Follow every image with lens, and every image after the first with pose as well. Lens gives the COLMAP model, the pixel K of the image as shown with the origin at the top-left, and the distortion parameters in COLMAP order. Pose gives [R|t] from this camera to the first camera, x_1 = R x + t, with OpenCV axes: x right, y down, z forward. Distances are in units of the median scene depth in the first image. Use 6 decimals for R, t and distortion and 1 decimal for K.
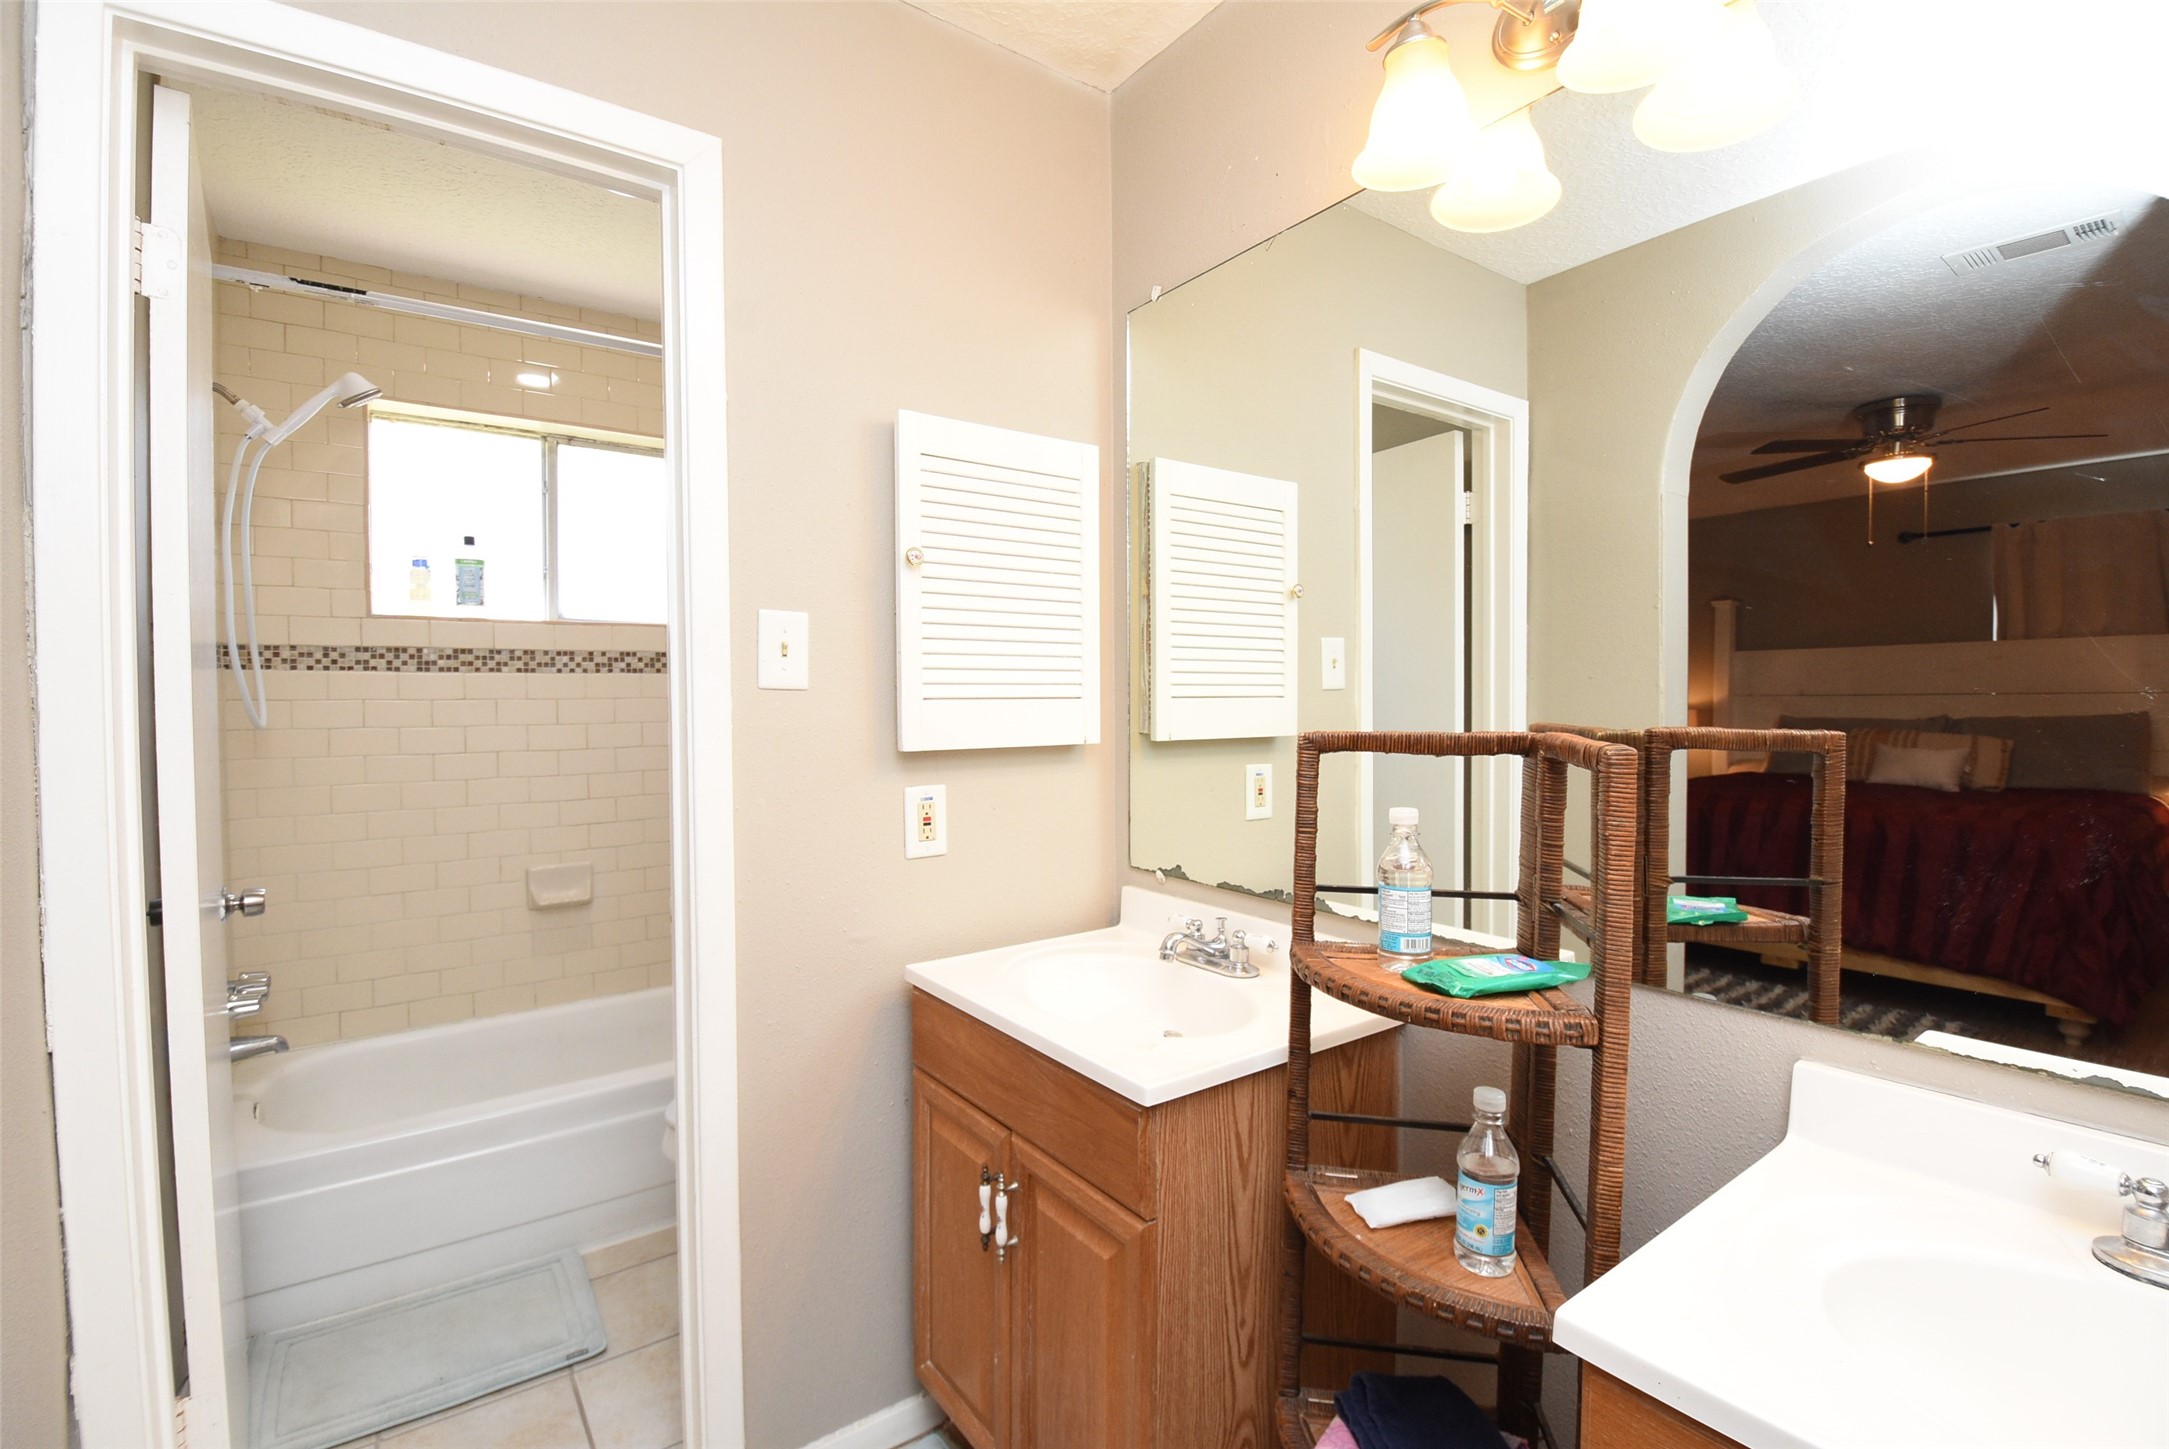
lens RADIAL K [[953.3, 0, 1094.3], [0, 953.3, 726.2], [0, 0, 1]] dist [0.001192, -0.012158]
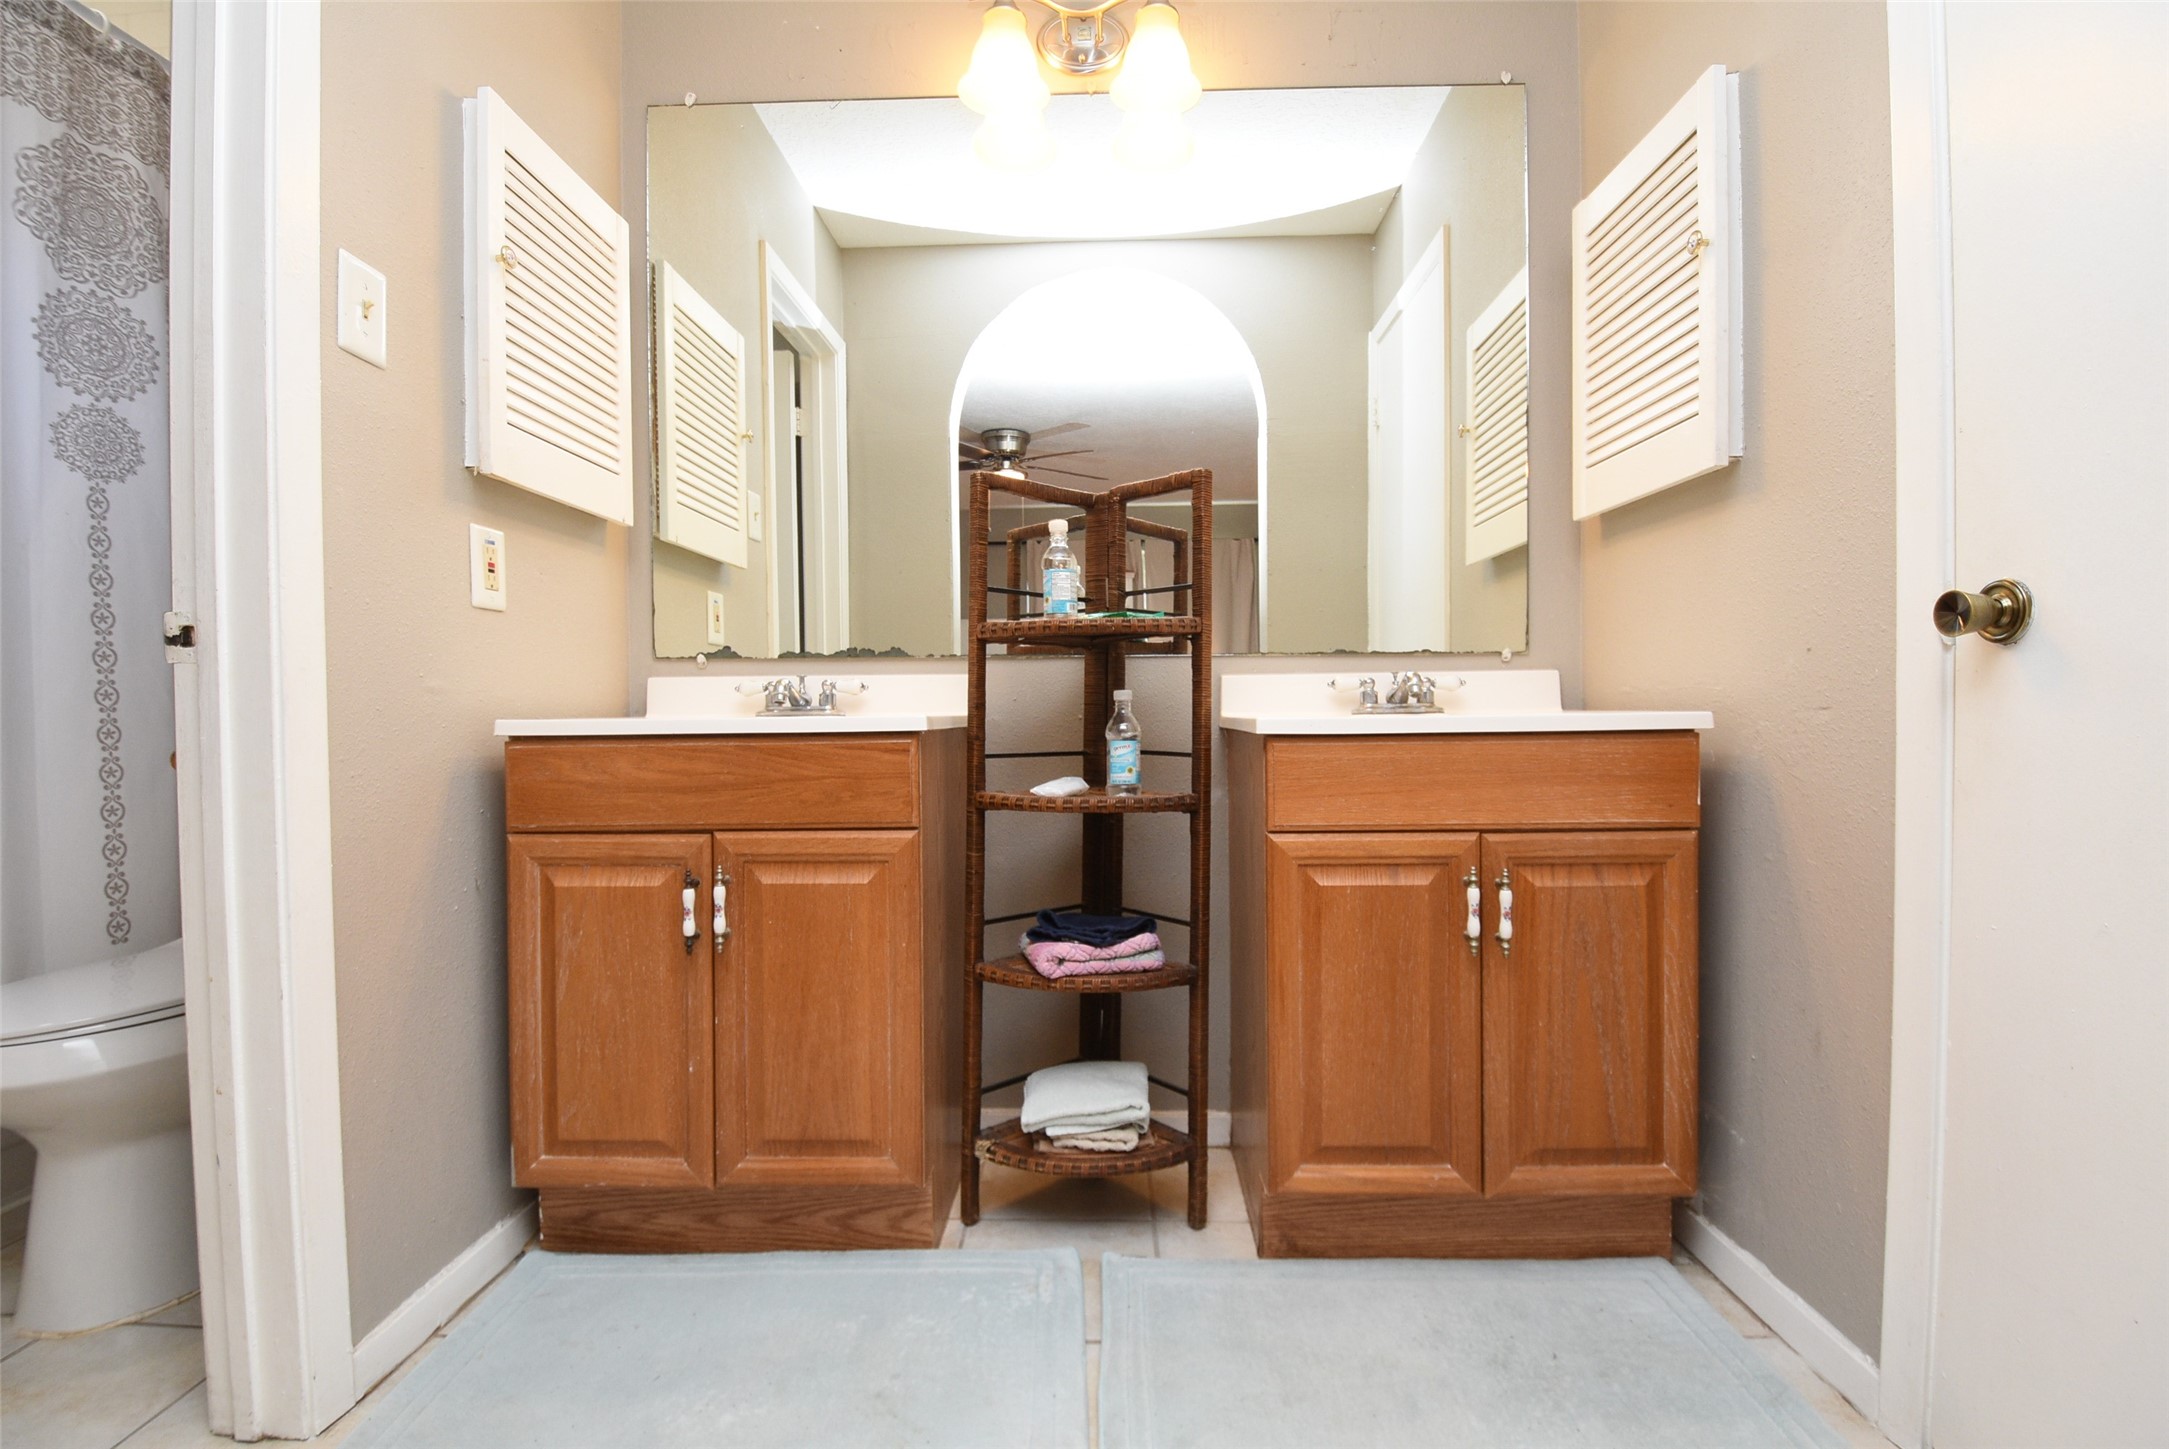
lens RADIAL K [[953.3, 0, 1094.3], [0, 953.3, 726.2], [0, 0, 1]] dist [0.001192, -0.012158]
pose [[0.619528, -0.018058, 0.784767, -0.526367], [0.028526, 0.999593, 0.000481, 0.263114], [-0.784456, 0.022088, 0.619791, 0.022912]]
